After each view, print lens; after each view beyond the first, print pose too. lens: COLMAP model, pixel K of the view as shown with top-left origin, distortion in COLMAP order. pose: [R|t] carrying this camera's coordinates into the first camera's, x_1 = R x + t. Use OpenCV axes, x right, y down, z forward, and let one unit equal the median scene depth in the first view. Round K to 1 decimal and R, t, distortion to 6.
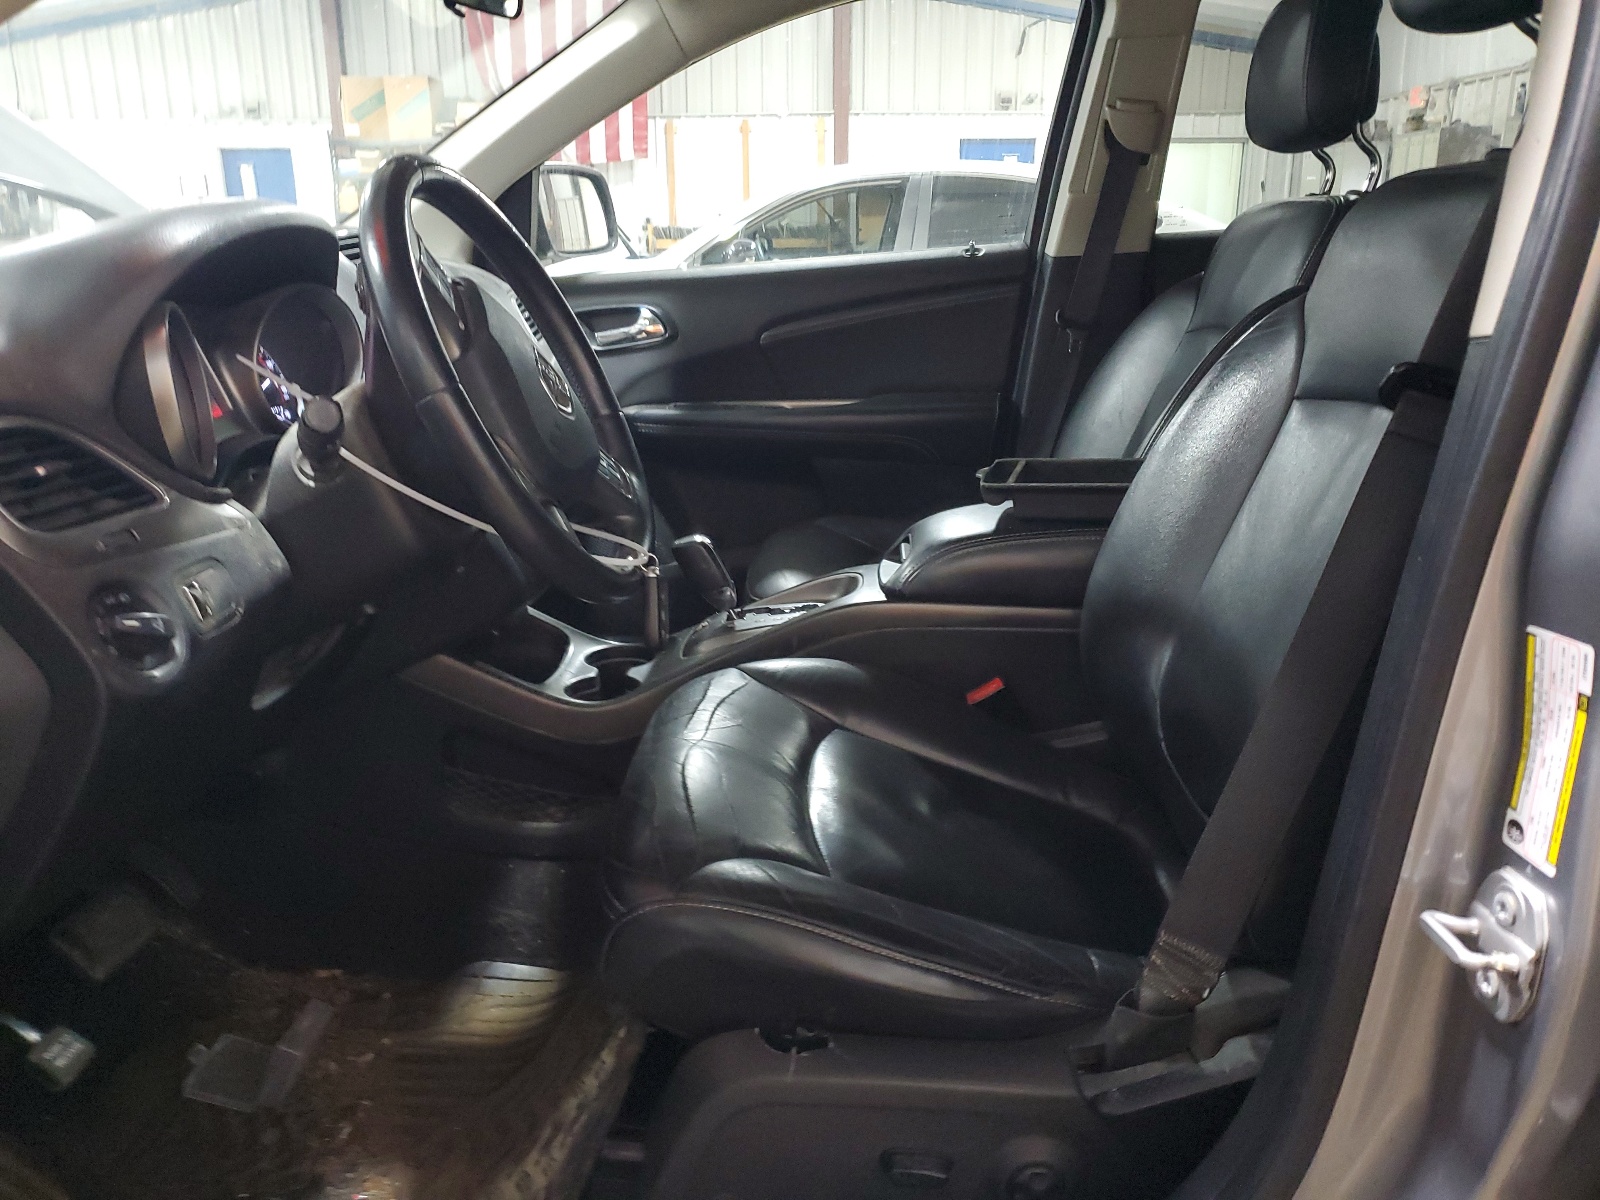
lens RADIAL K [[1220.0, 0, 800.0], [0, 1220.0, 600.0], [0, 0, 1]] dist [0.005970, 0.001816]
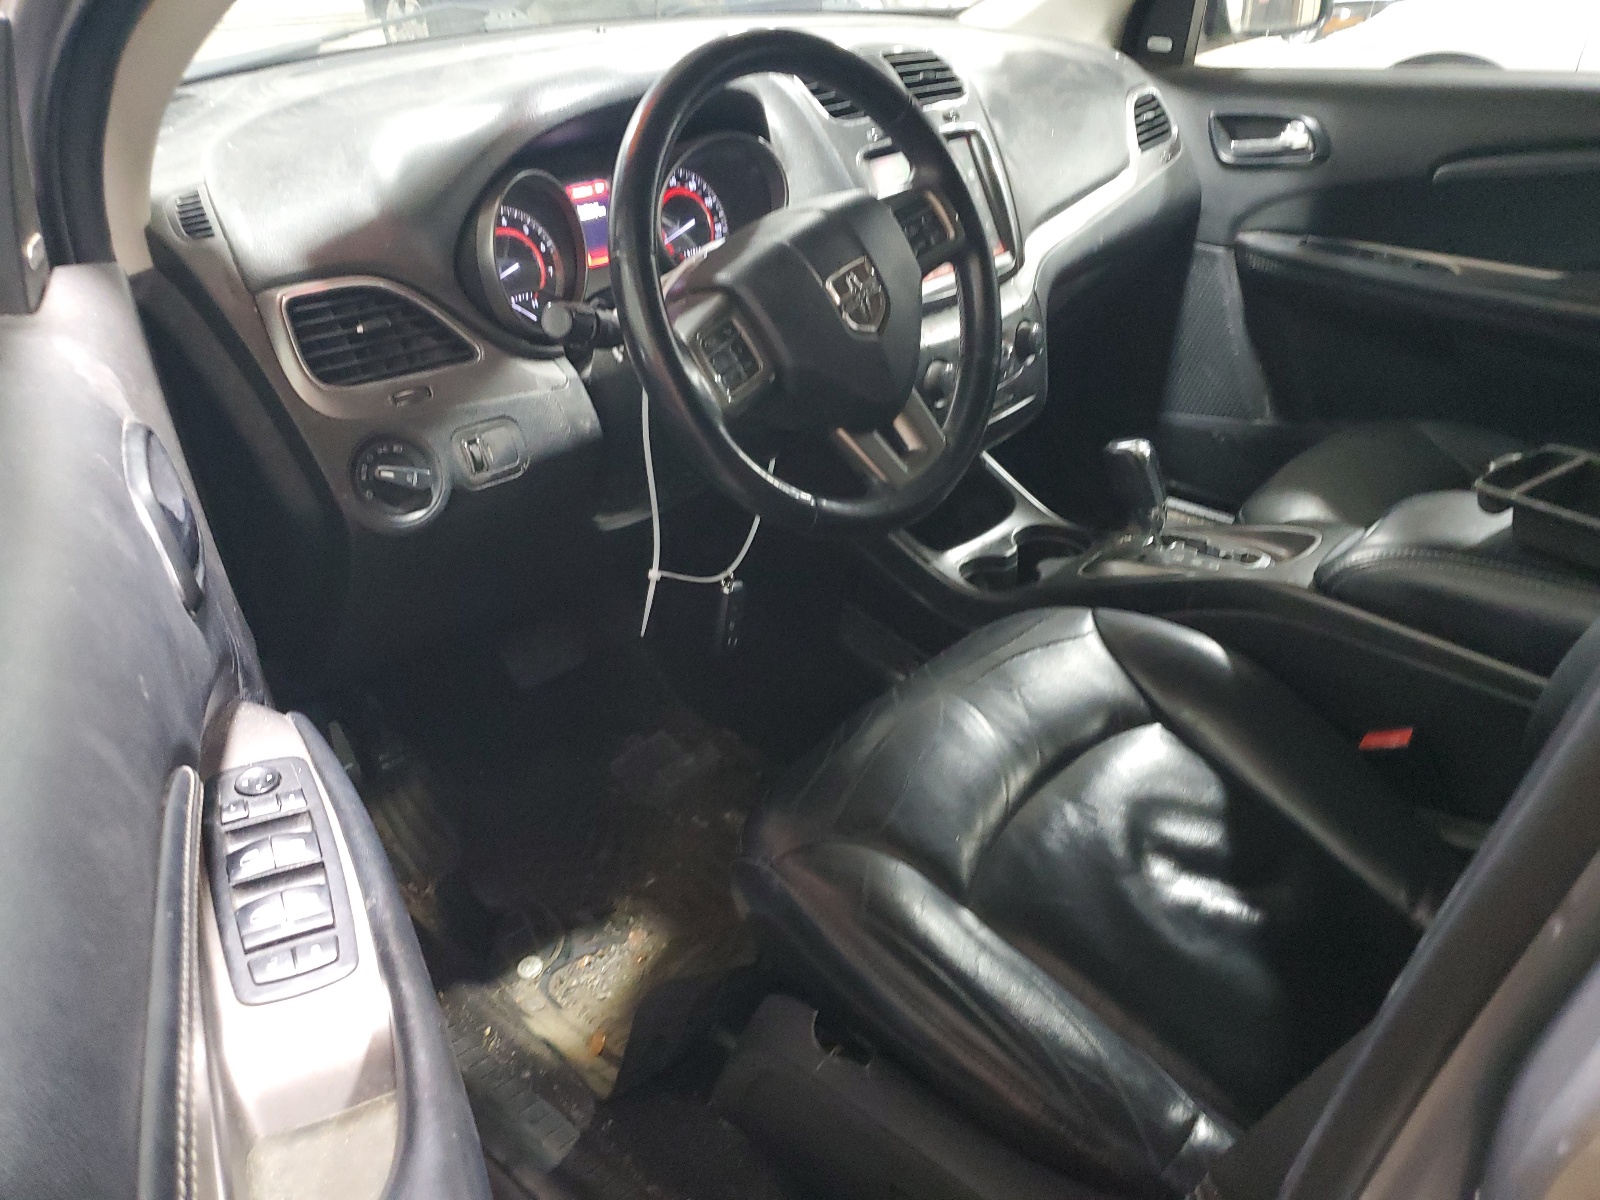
lens RADIAL K [[1190.2, 0, 800.0], [0, 1190.2, 600.0], [0, 0, 1]] dist [0.036442, -0.001276]
pose [[0.775062, 0.322346, -0.543482, 0.388826], [-0.189761, 0.939133, 0.286393, -0.246211], [0.602719, -0.118840, 0.789055, 0.276951]]
